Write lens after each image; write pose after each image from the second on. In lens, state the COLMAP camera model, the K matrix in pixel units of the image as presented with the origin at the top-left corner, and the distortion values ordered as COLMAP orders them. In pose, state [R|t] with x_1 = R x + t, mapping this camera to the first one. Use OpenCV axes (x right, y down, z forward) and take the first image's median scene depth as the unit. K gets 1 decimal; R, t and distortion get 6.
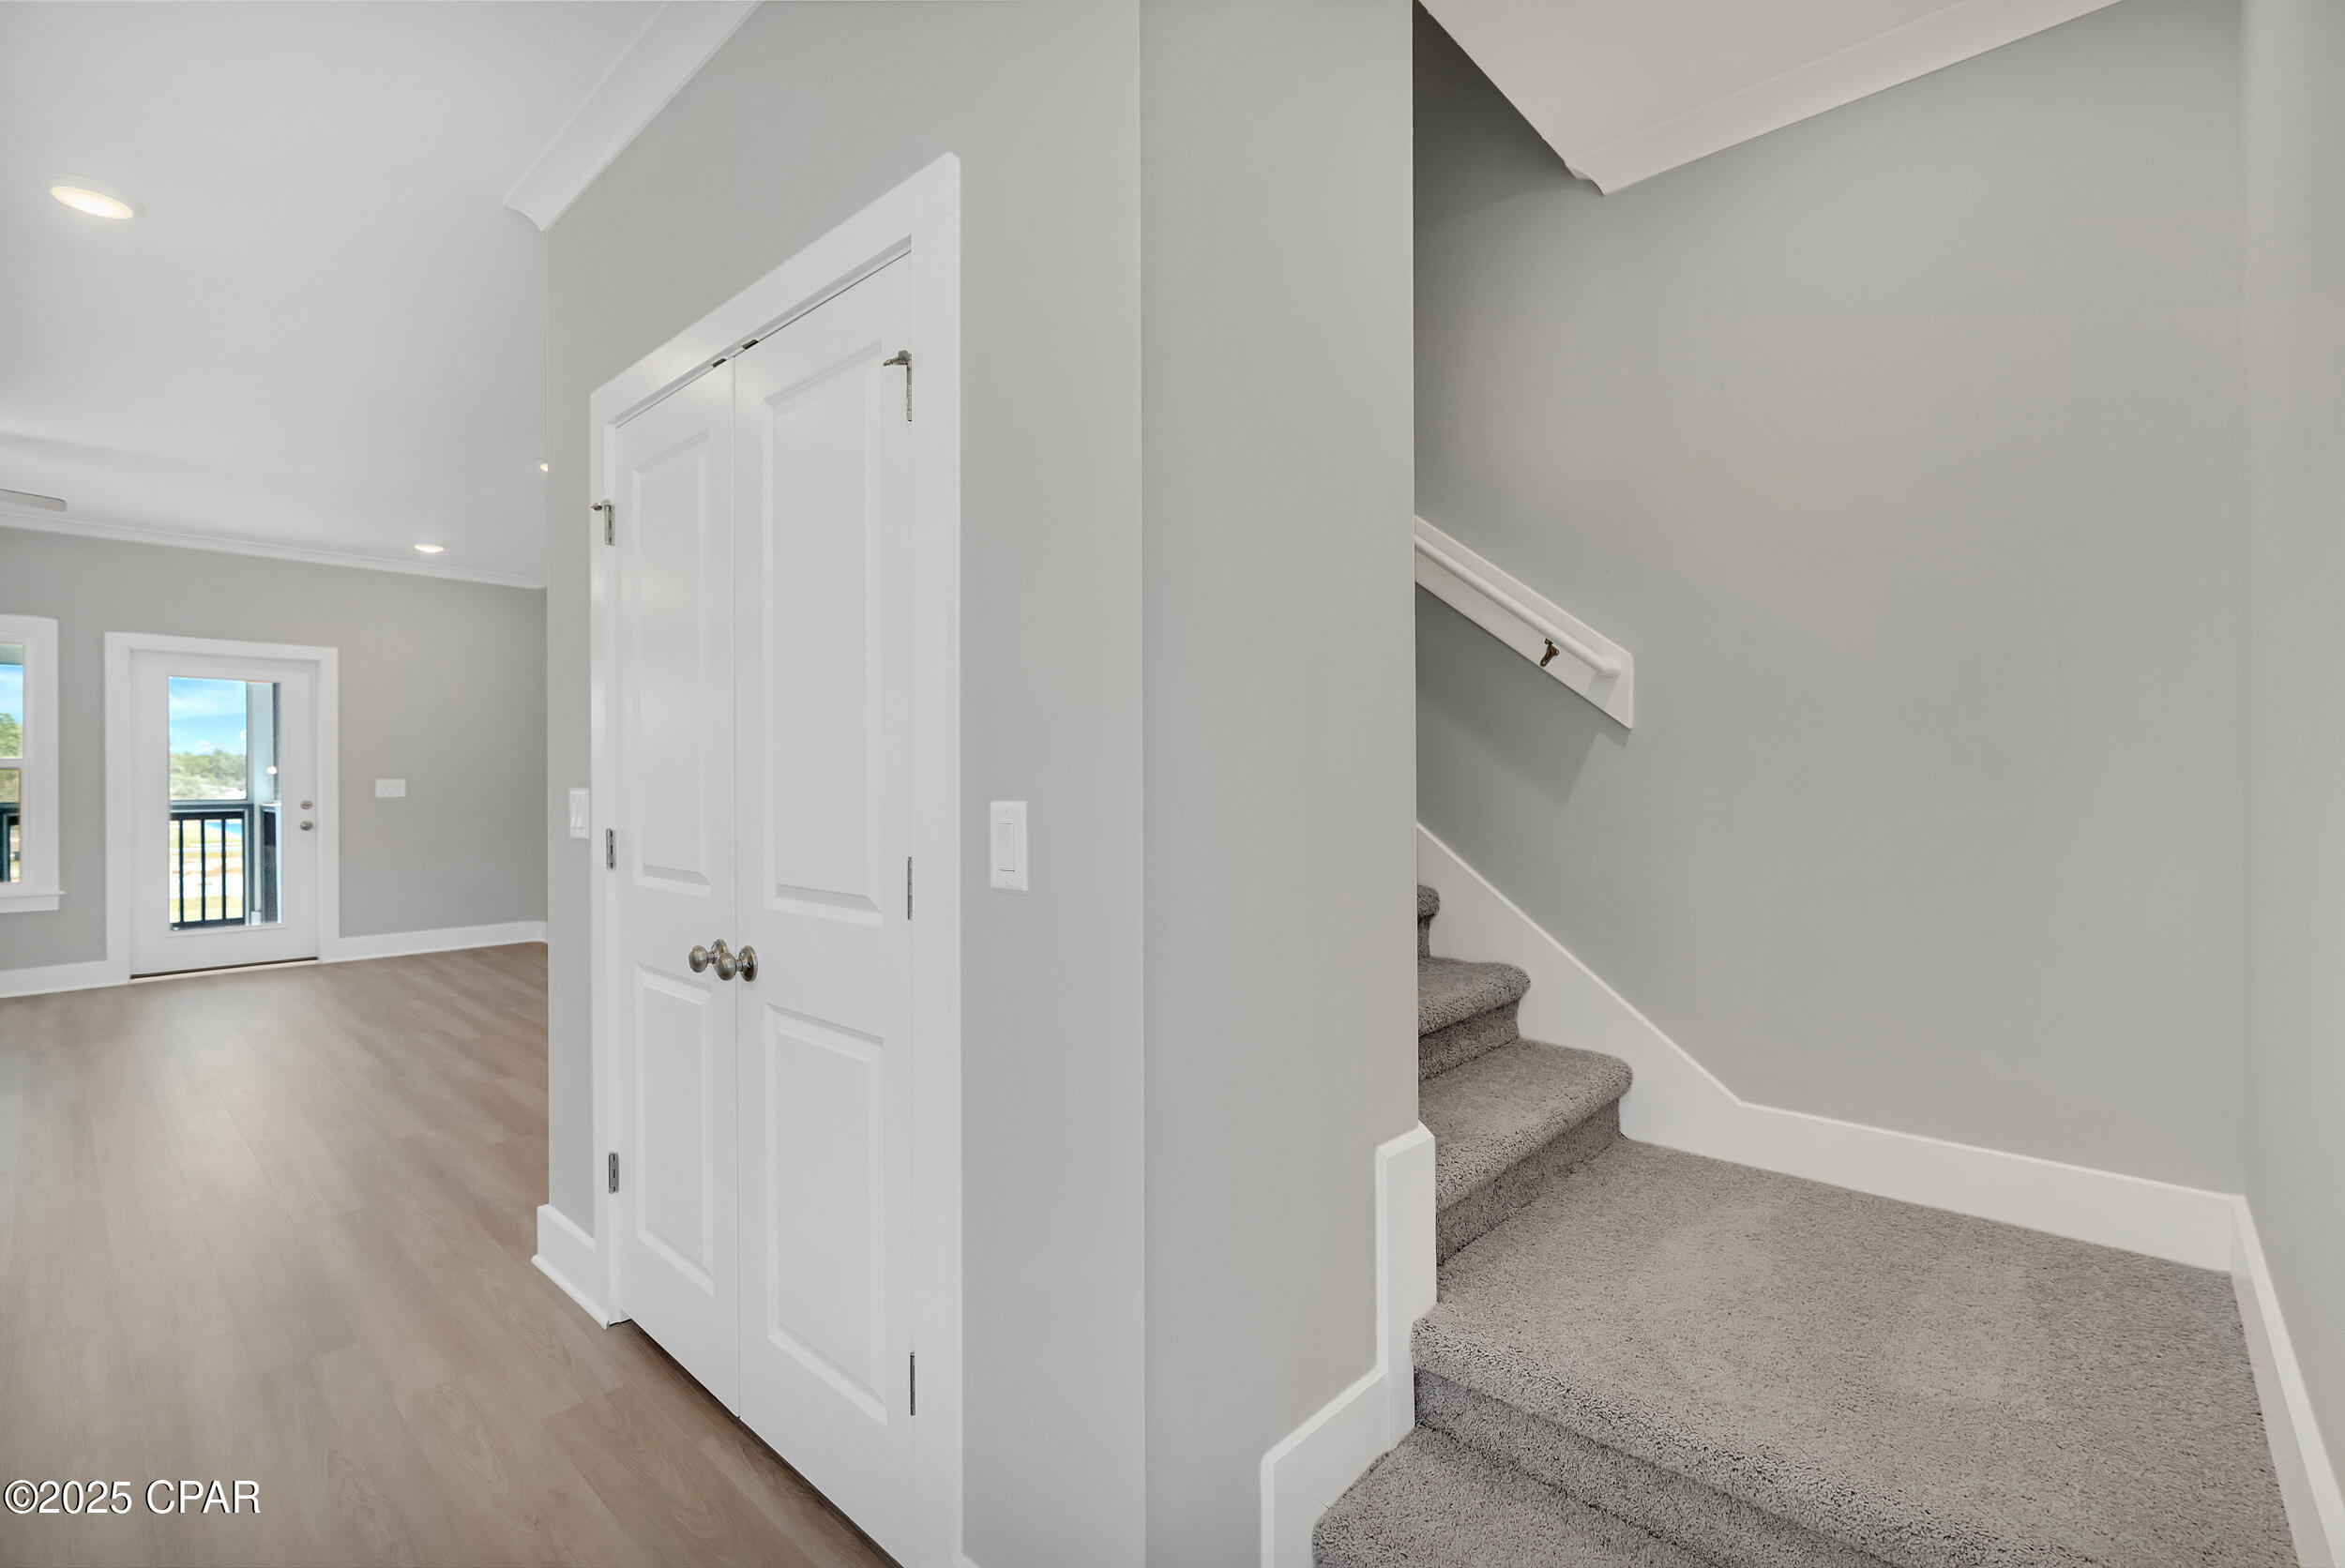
lens RADIAL K [[1061.6, 0, 1180.1], [0, 1061.6, 793.4], [0, 0, 1]] dist [-0.007544, 0.002592]
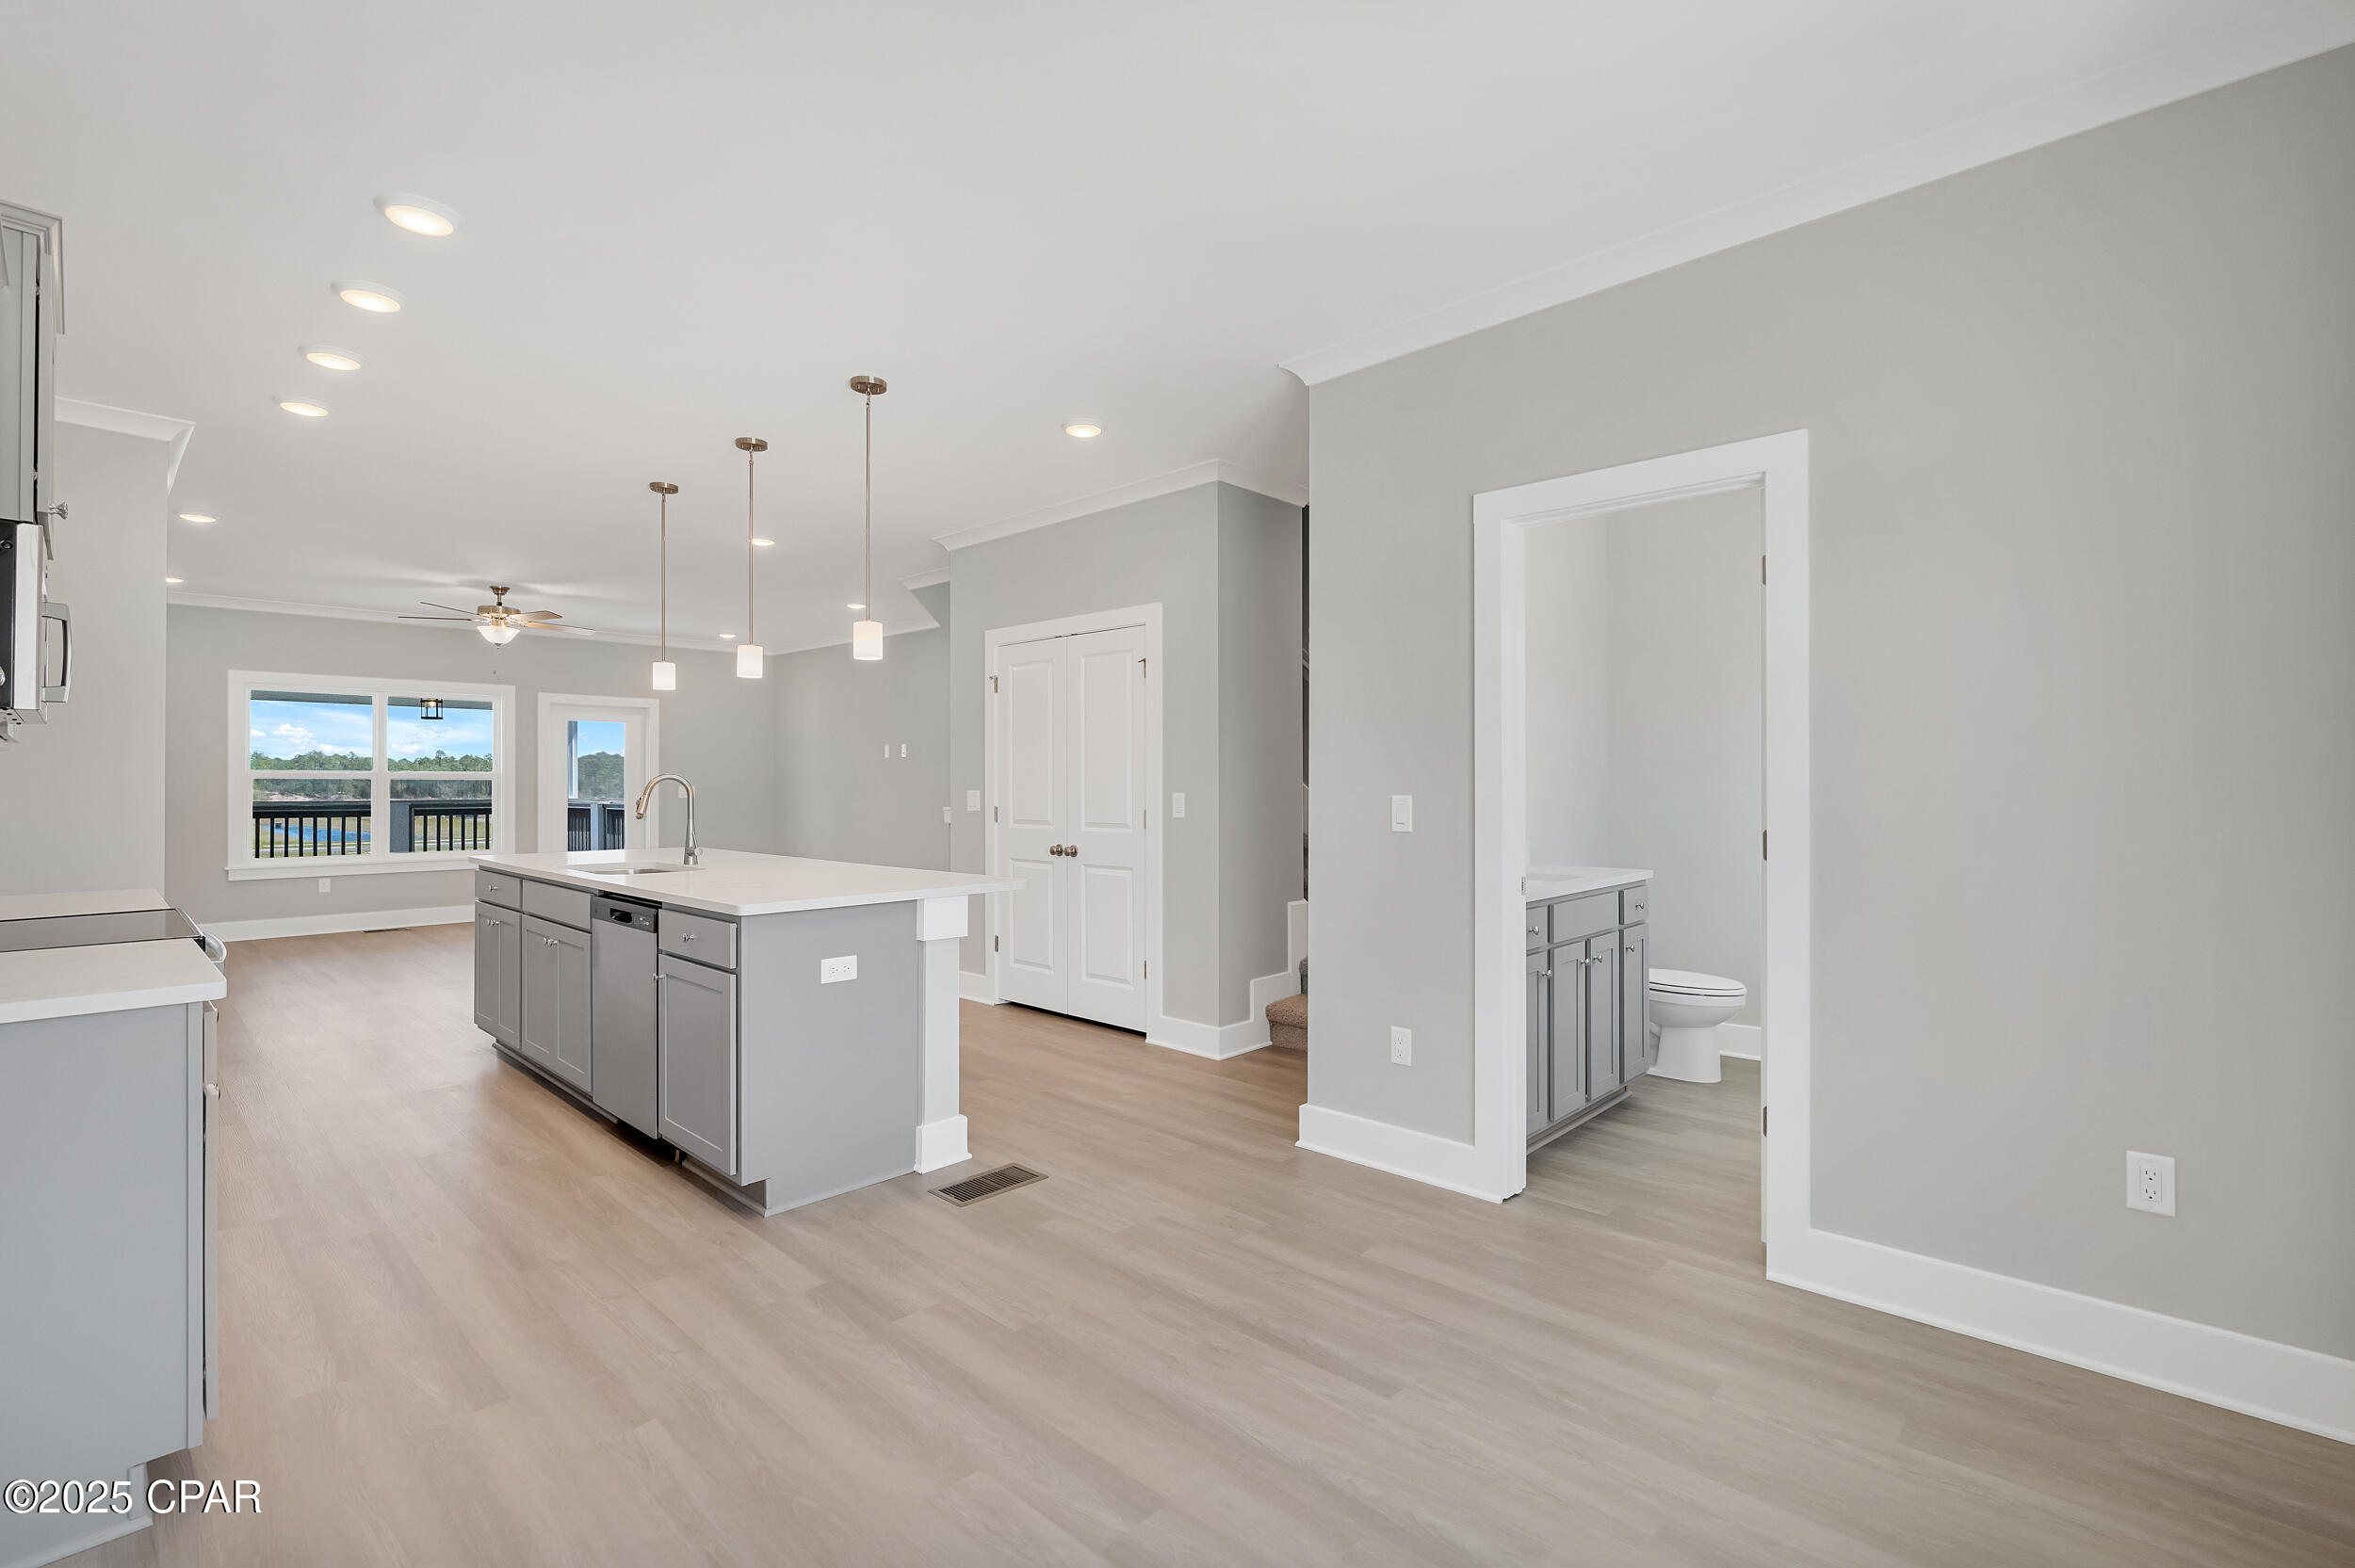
lens RADIAL K [[1066.1, 0, 1171.3], [0, 1066.1, 785.6], [0, 0, 1]] dist [-0.007544, 0.002592]
pose [[0.999567, -0.007027, -0.028559, -0.063484], [0.006942, 0.999971, -0.003066, -0.003789], [0.028579, 0.002867, 0.999587, -1.814204]]
